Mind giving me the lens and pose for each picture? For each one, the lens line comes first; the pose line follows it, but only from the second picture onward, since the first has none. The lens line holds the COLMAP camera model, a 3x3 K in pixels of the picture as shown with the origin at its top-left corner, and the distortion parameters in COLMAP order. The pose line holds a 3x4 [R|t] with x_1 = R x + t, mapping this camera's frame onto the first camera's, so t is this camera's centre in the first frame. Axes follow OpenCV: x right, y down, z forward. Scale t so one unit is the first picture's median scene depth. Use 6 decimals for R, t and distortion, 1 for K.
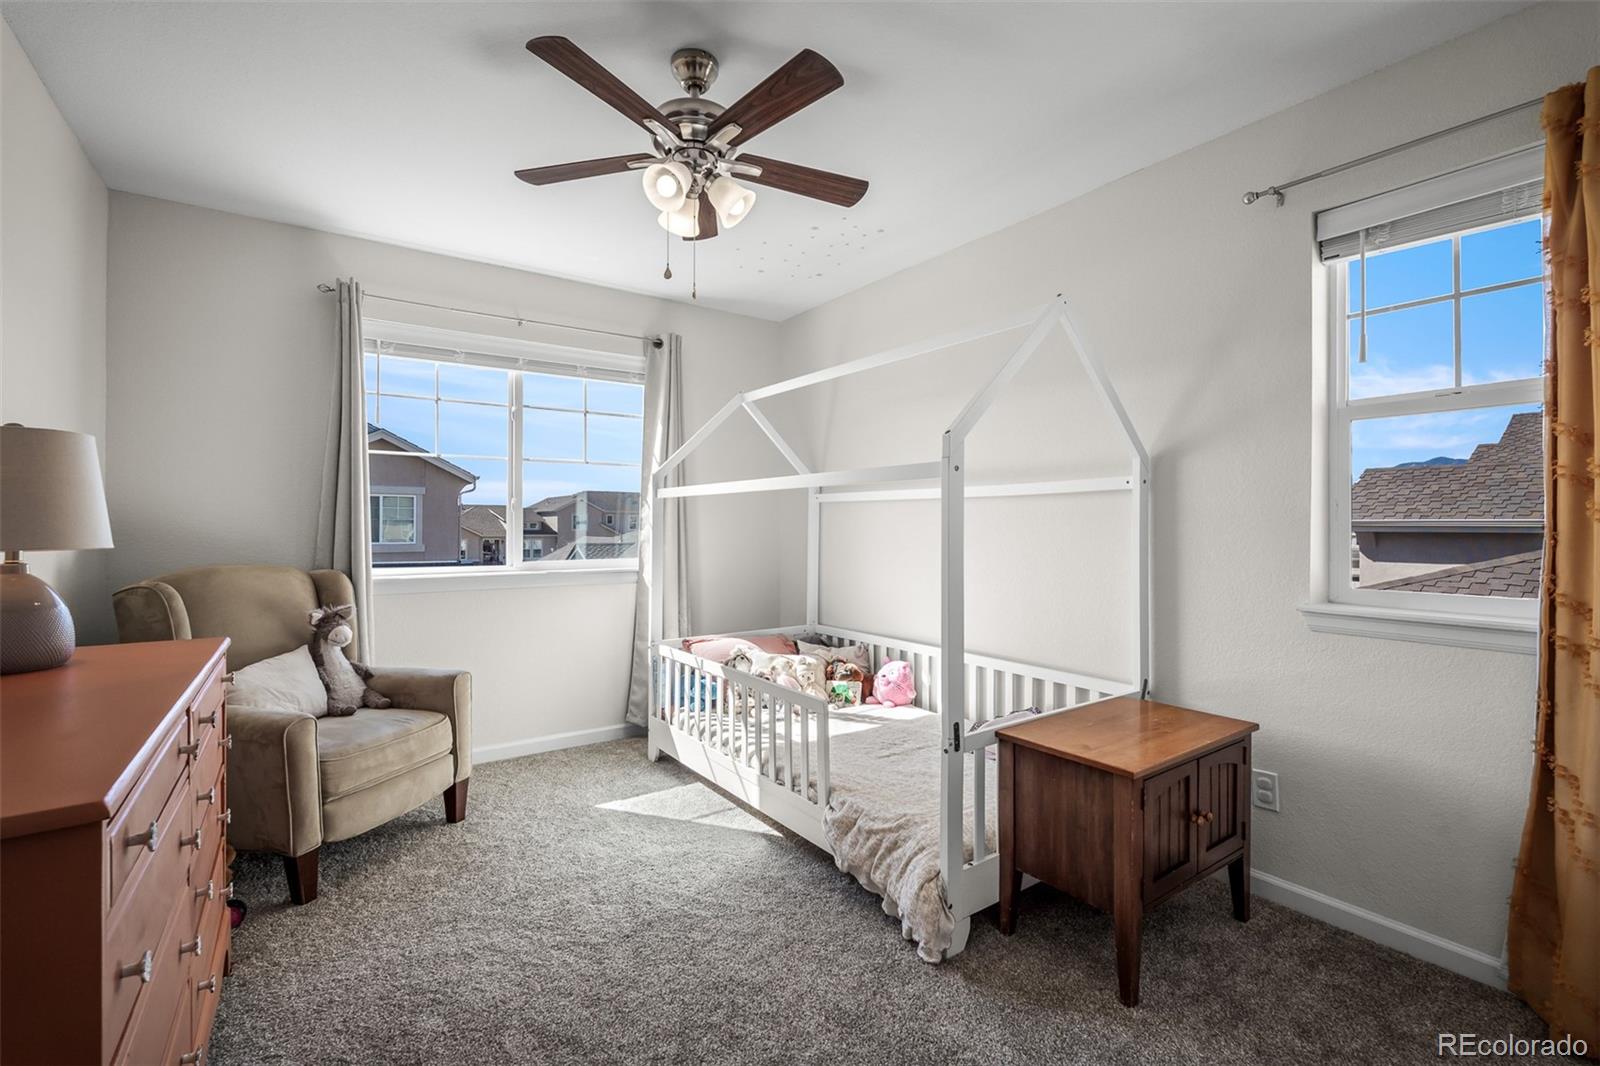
lens RADIAL K [[706.1, 0, 793.0], [0, 706.1, 534.5], [0, 0, 1]] dist [-0.001347, -0.000257]
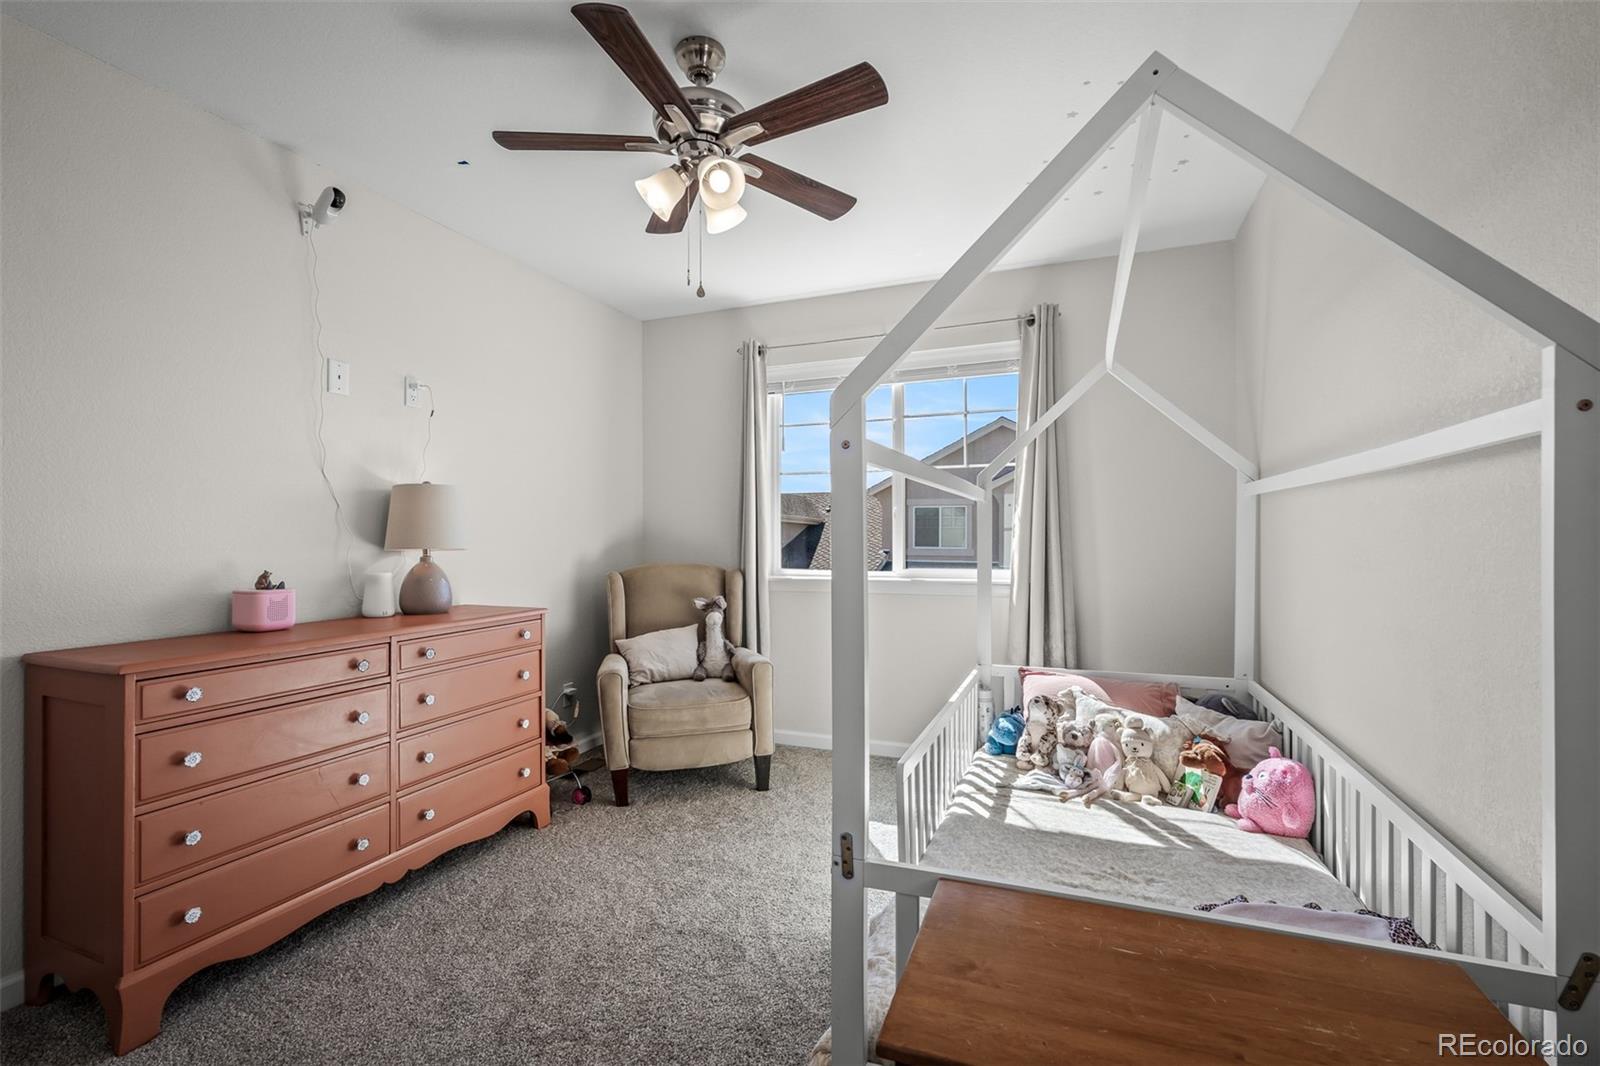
lens RADIAL K [[702.5, 0, 800.1], [0, 702.5, 537.1], [0, 0, 1]] dist [-0.003587, -0.000162]
pose [[0.547731, -0.001045, -0.836654, 0.553568], [-0.004392, 0.999982, -0.004124, -0.002996], [0.836643, 0.005933, 0.547716, 0.448152]]
